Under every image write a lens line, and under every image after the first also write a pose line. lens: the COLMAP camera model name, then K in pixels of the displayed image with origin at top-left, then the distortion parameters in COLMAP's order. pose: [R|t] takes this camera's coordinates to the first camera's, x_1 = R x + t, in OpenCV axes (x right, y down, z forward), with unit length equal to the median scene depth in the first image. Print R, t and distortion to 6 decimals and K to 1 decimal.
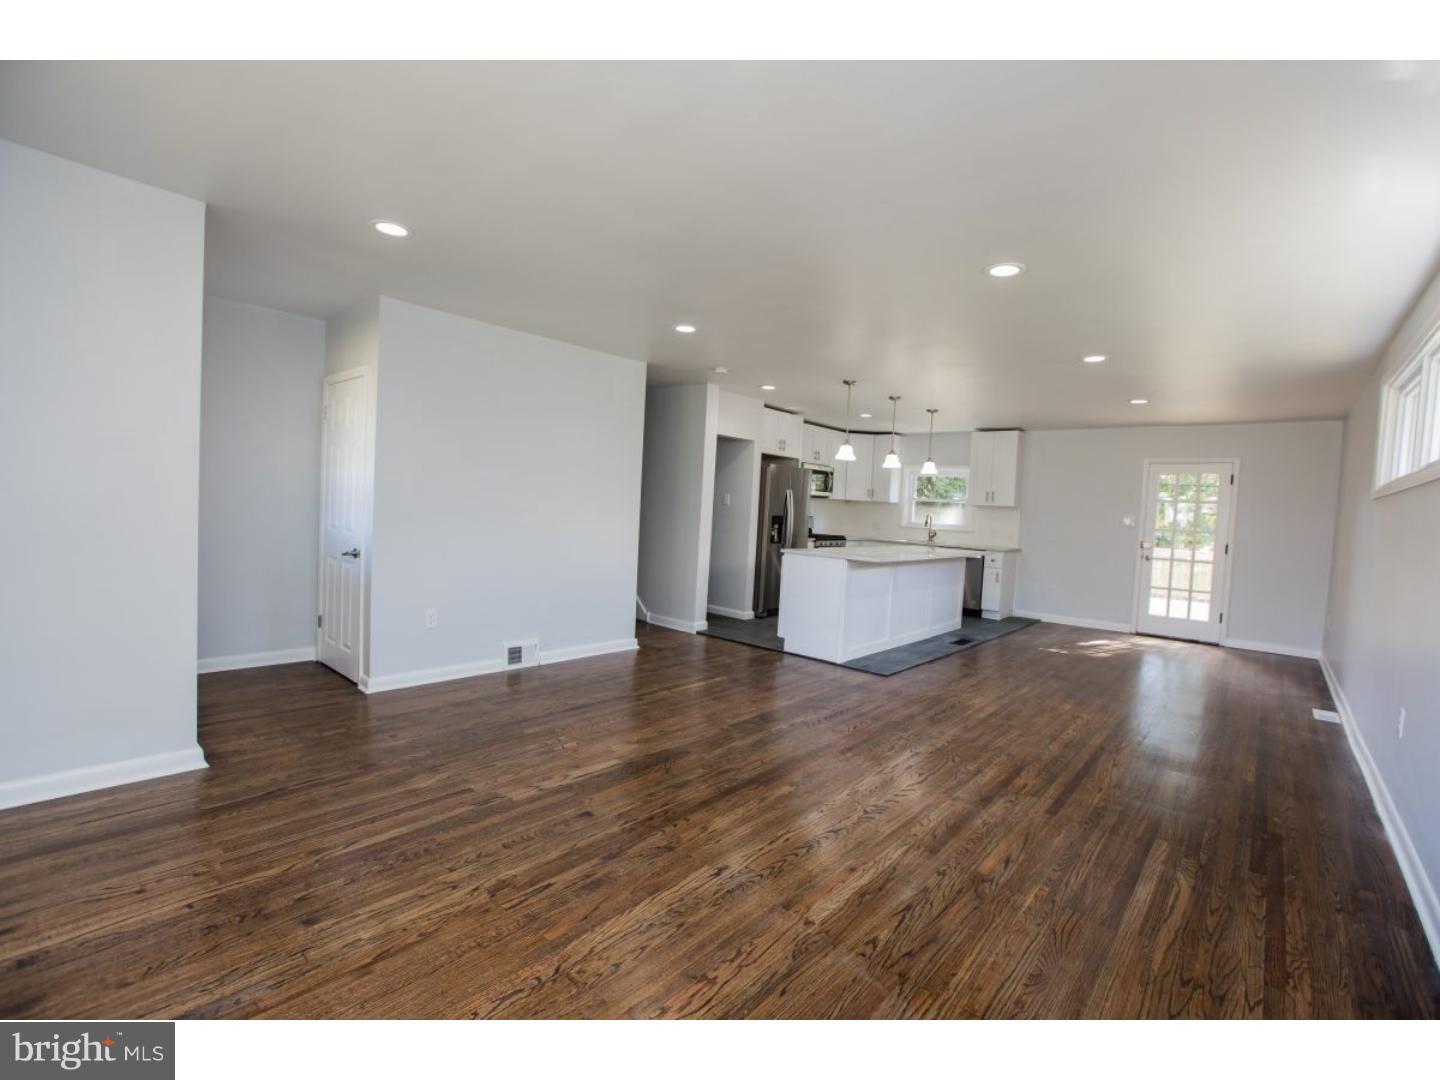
lens RADIAL K [[656.2, 0, 720.5], [0, 656.2, 533.8], [0, 0, 1]] dist [-0.056071, 0.020170]
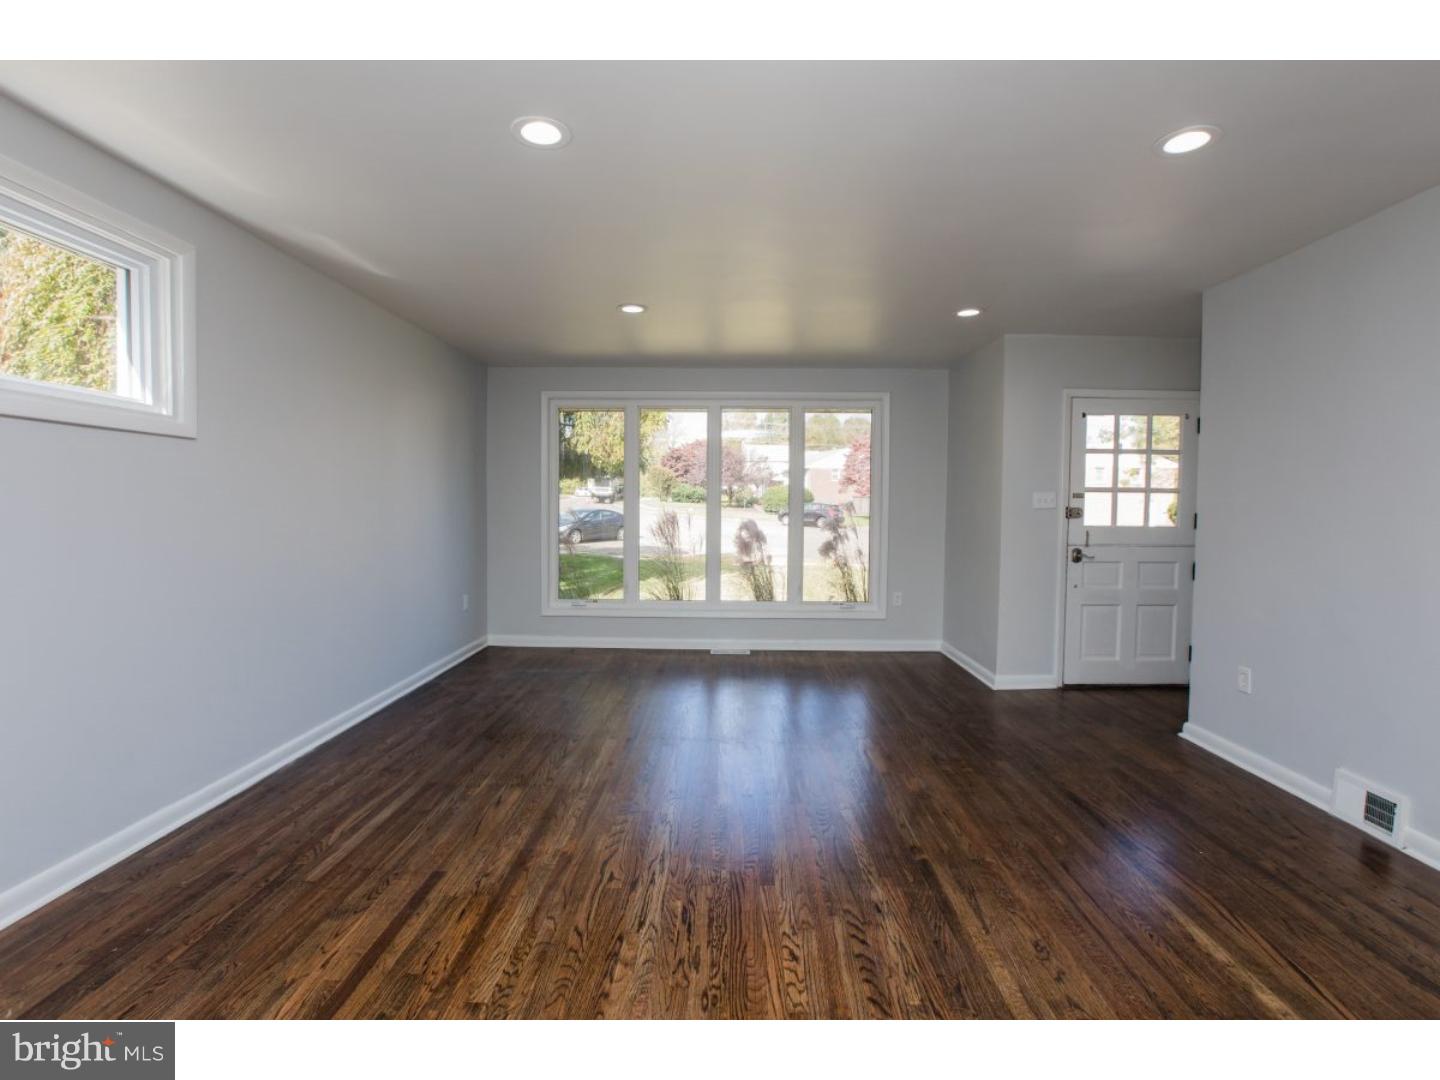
lens RADIAL K [[656.2, 0, 720.5], [0, 656.2, 533.8], [0, 0, 1]] dist [-0.056071, 0.020170]
pose [[-0.763365, -0.030613, -0.645242, 0.813635], [-0.075960, 0.996200, 0.042601, -0.039394], [0.641486, 0.081533, -0.762790, 1.886975]]
